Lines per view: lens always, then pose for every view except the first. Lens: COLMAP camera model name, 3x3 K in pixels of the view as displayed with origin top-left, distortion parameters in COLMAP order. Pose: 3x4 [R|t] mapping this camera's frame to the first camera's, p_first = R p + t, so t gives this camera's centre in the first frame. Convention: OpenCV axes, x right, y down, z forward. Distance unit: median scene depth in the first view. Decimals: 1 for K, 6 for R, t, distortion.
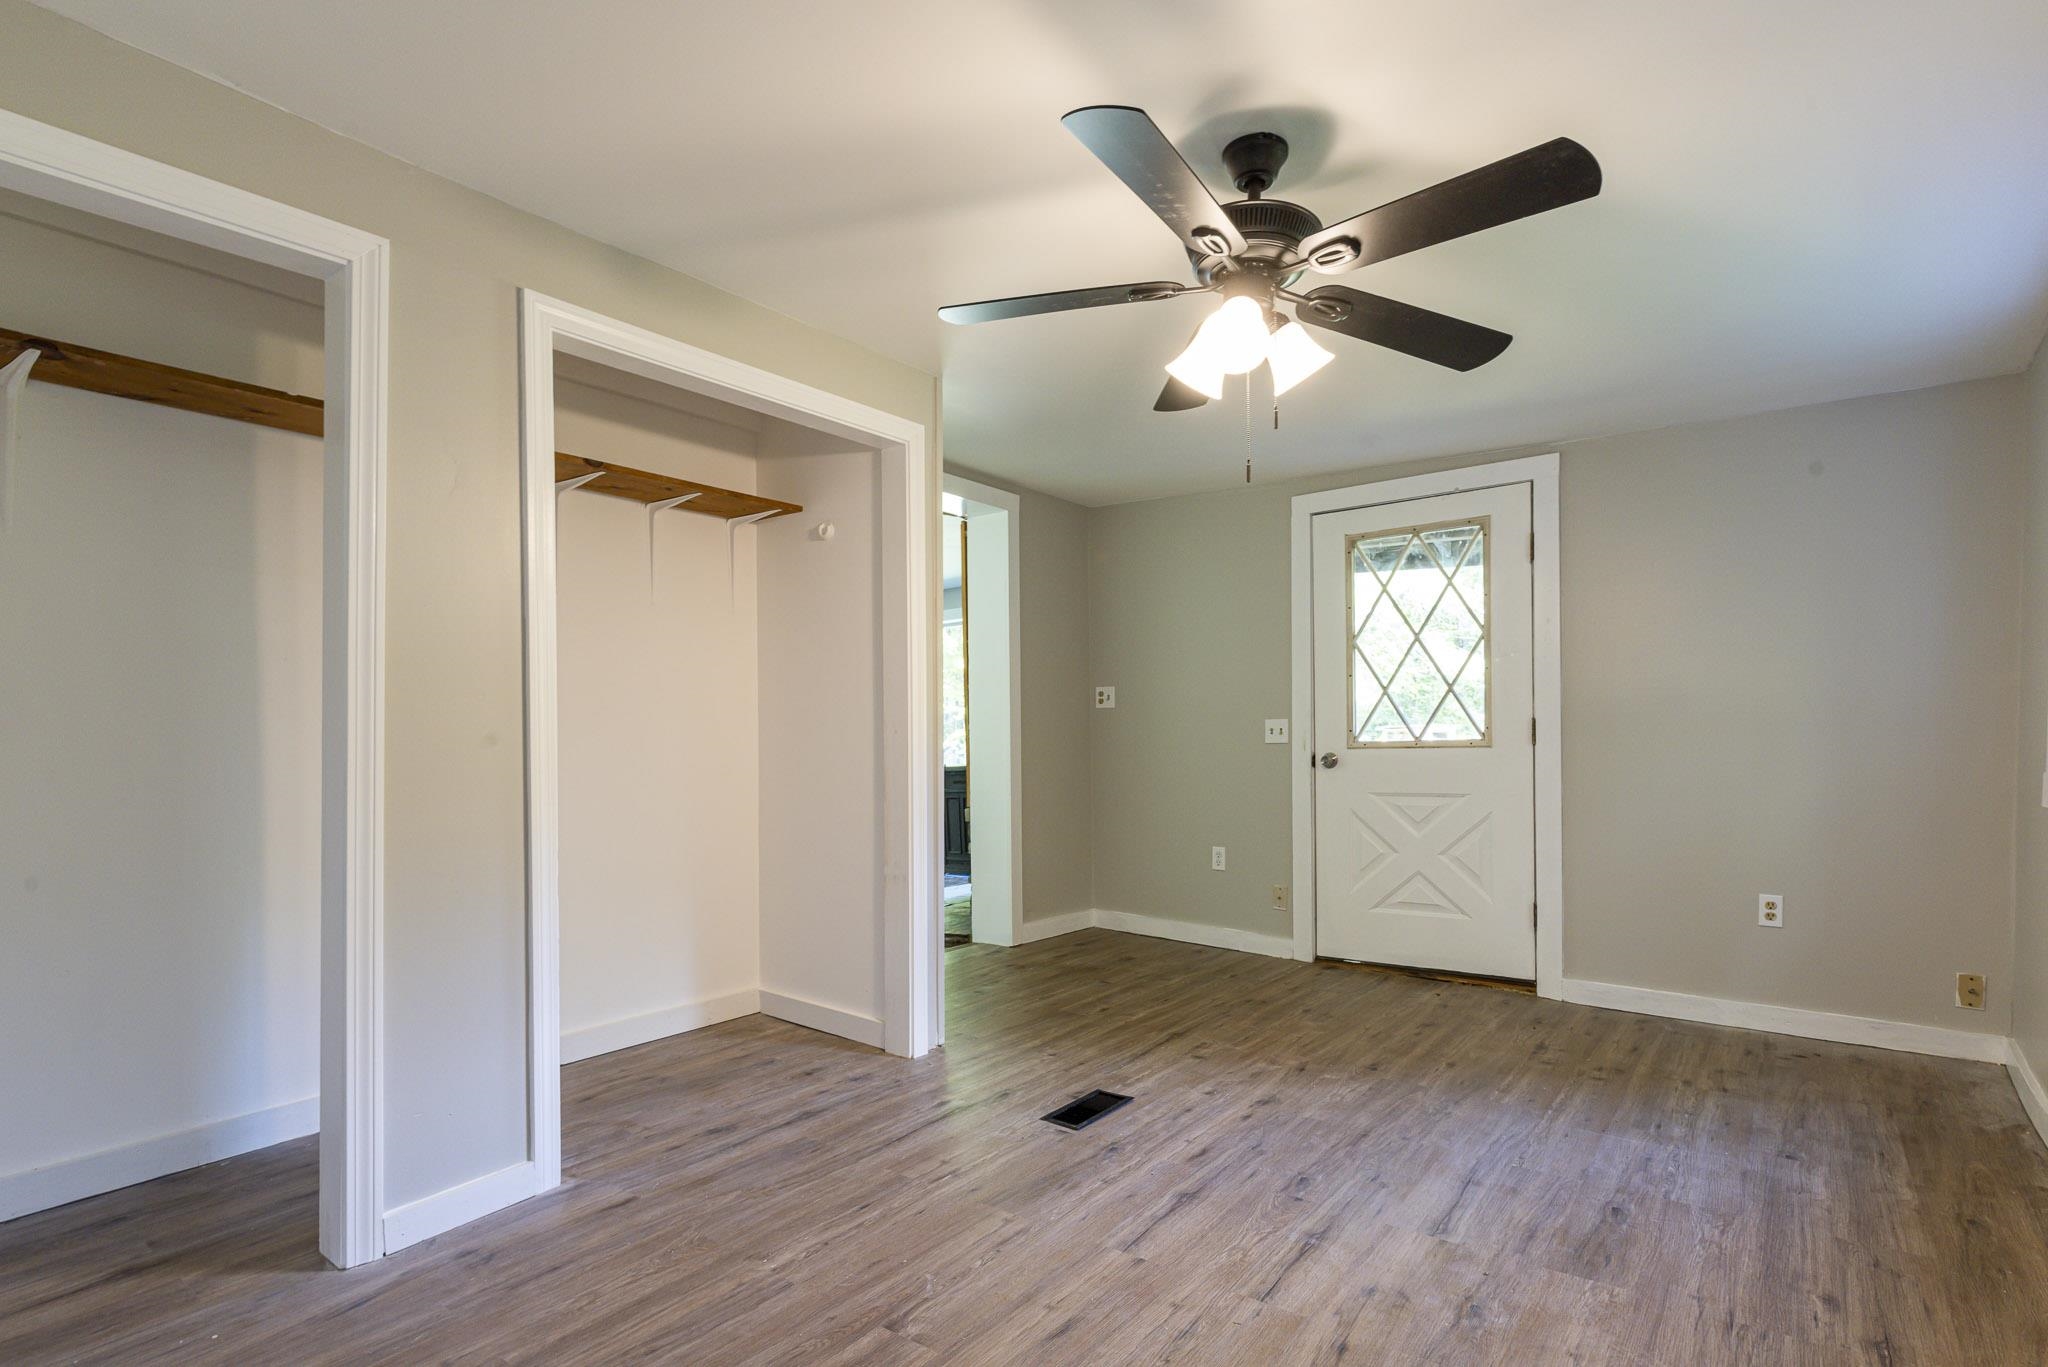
lens RADIAL K [[1004.4, 0, 1023.4], [0, 1004.4, 720.4], [0, 0, 1]] dist [0.000445, -0.000130]
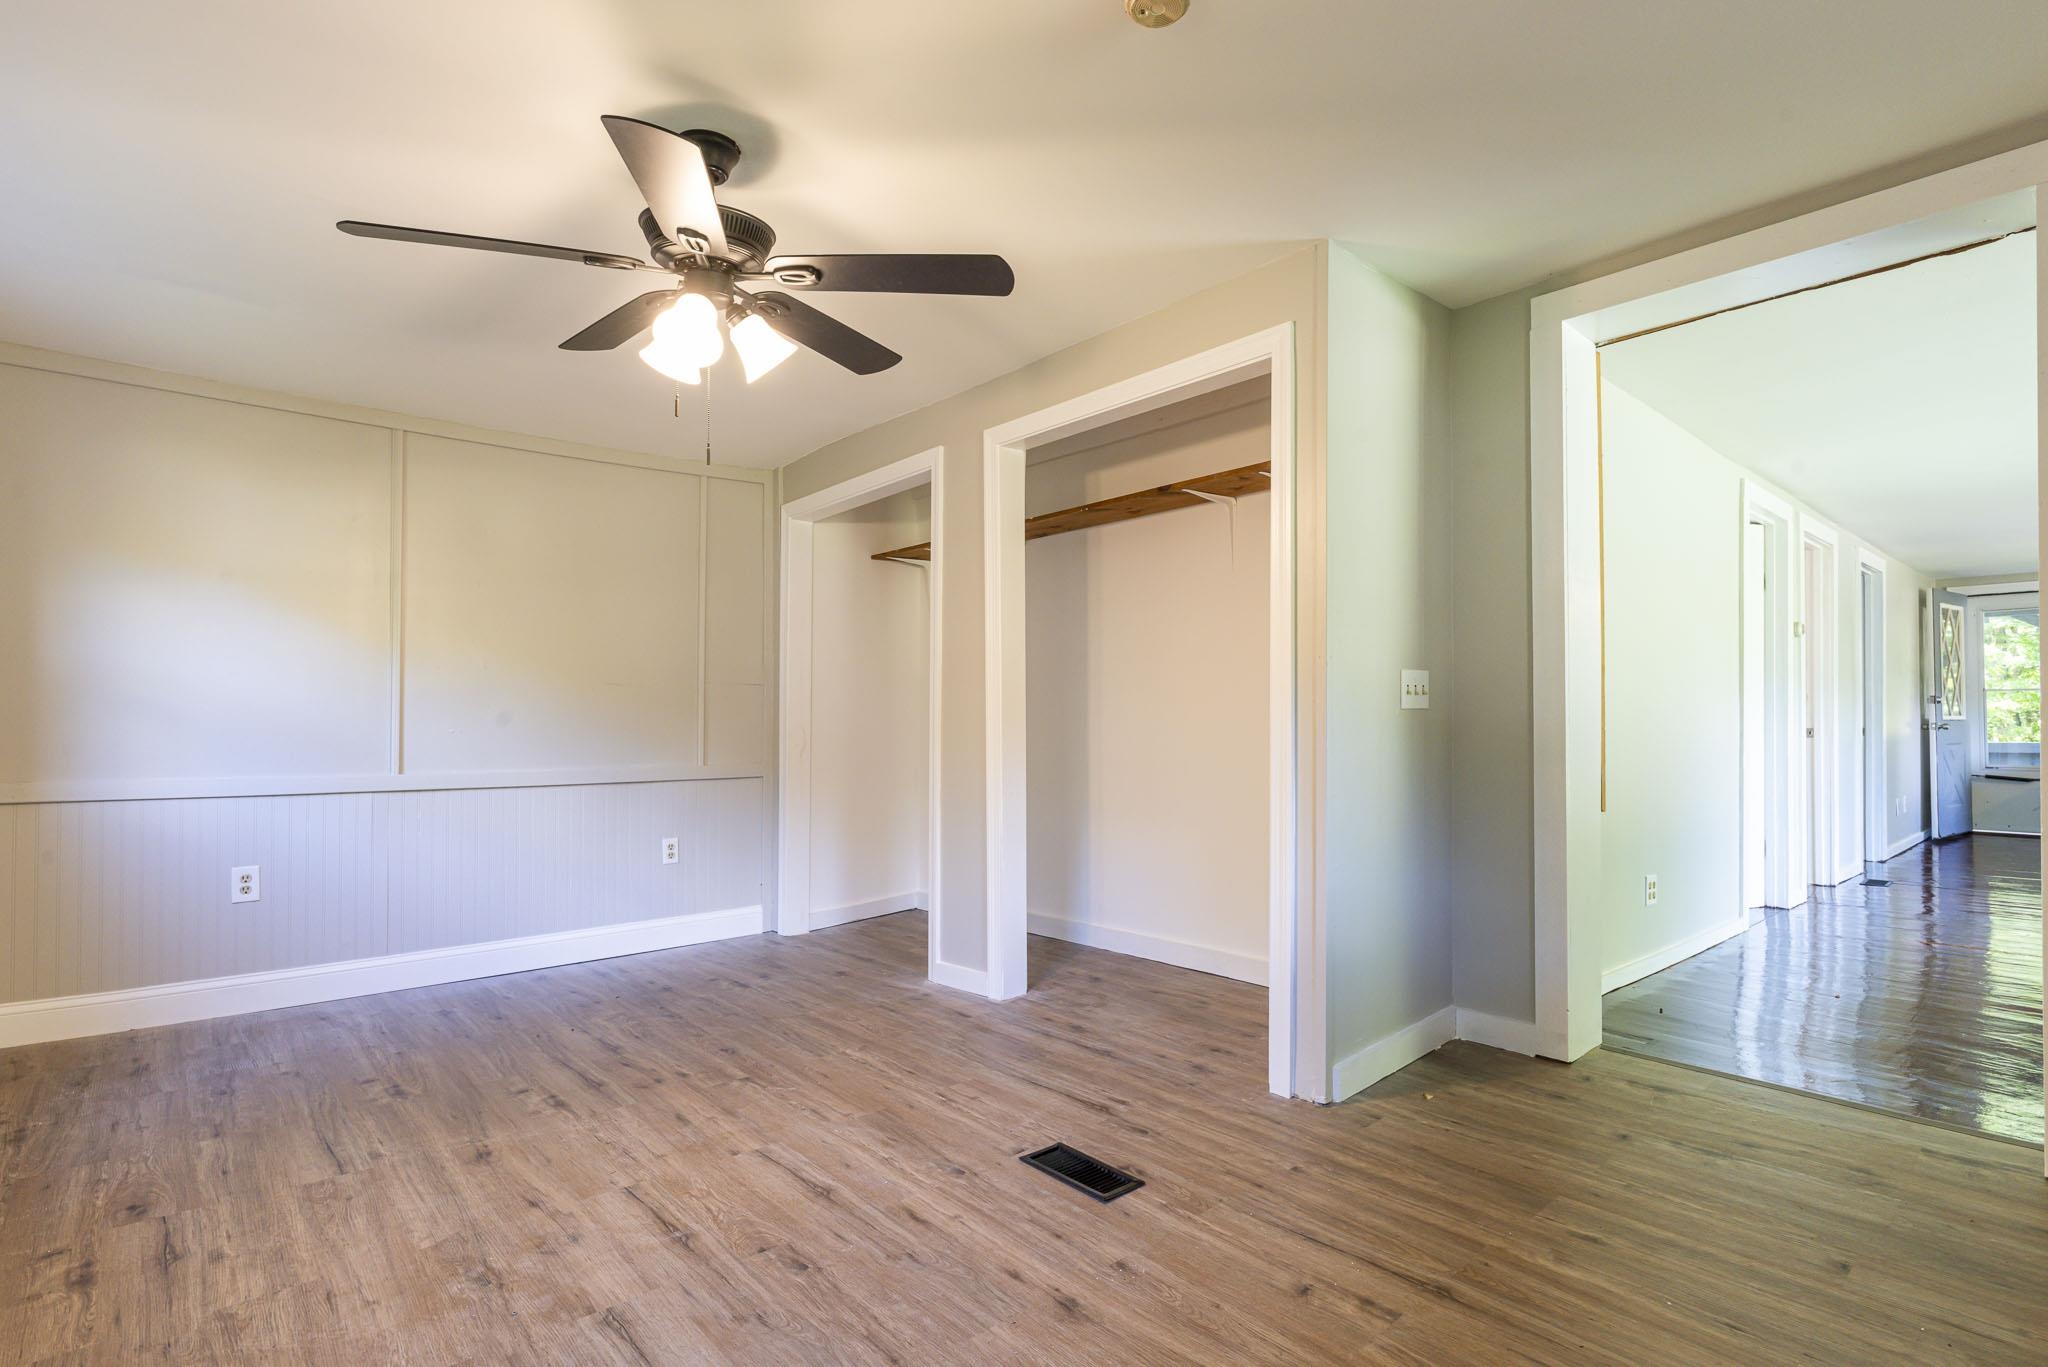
lens RADIAL K [[1004.4, 0, 1023.4], [0, 1004.4, 720.4], [0, 0, 1]] dist [0.000445, -0.000130]
pose [[-0.199597, 0.012510, -0.979798, 1.031147], [0.026734, 0.999616, 0.007317, 0.027501], [0.979513, -0.024733, -0.199855, 1.363360]]
